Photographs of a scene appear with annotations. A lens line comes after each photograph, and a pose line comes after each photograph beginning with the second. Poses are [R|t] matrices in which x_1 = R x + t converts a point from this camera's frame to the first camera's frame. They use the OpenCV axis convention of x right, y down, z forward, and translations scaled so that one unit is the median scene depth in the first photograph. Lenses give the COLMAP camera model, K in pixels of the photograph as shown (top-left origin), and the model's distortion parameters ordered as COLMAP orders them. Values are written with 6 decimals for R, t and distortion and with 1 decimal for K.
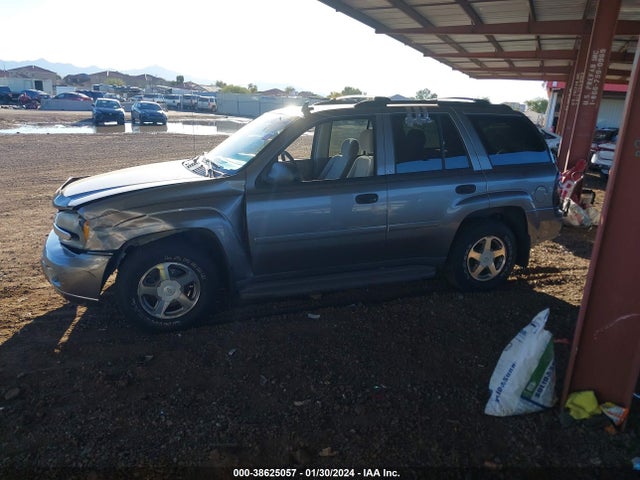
lens RADIAL K [[527.6, 0, 324.6], [0, 527.6, 237.7], [0, 0, 1]] dist [-0.004868, -0.015091]
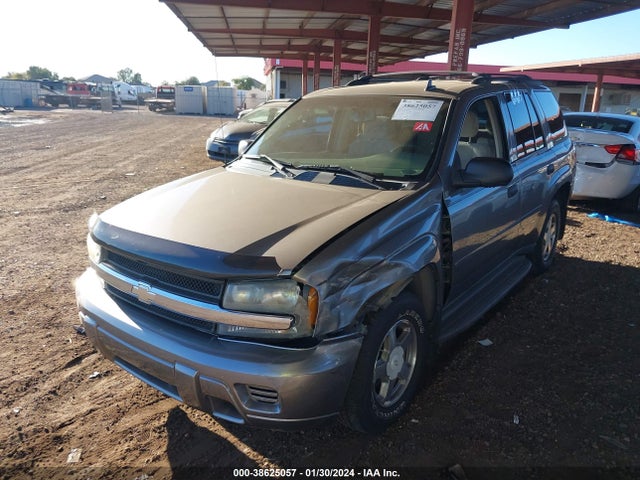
lens RADIAL K [[527.6, 0, 323.0], [0, 527.6, 240.0], [0, 0, 1]] dist [-0.004868, -0.015091]
pose [[0.842096, -0.168607, 0.512294, -0.336472], [0.147578, 0.985661, 0.081818, -0.060559], [-0.518743, 0.006705, 0.854904, 0.225152]]
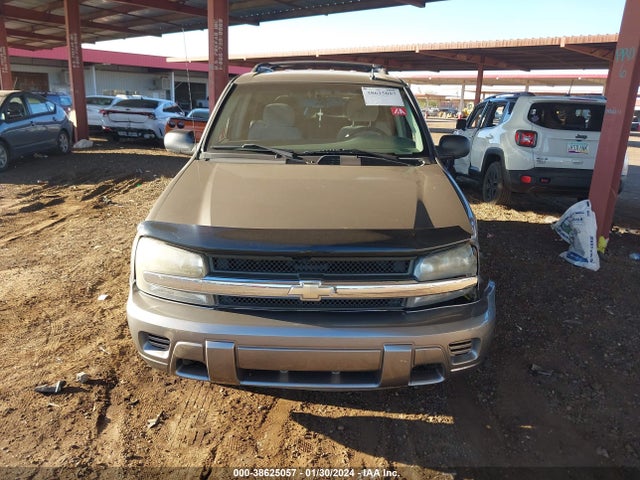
lens RADIAL K [[527.6, 0, 318.9], [0, 527.6, 243.8], [0, 0, 1]] dist [-0.004868, -0.015091]
pose [[0.326645, -0.285765, 0.900912, -0.523239], [0.210712, 0.951225, 0.225326, -0.108997], [-0.921360, 0.116231, 0.370927, 0.430814]]
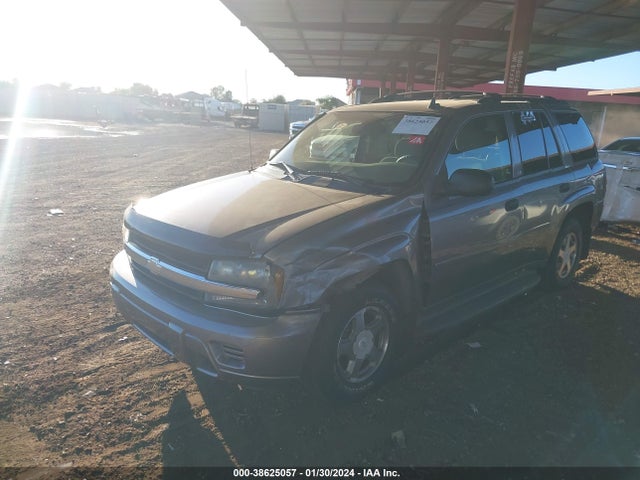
lens RADIAL K [[527.6, 0, 322.3], [0, 527.6, 241.2], [0, 0, 1]] dist [-0.004868, -0.015091]
pose [[0.917833, -0.099449, 0.384309, -0.304962], [0.095106, 0.995005, 0.030342, -0.037991], [-0.385407, 0.008701, 0.922706, 0.151173]]
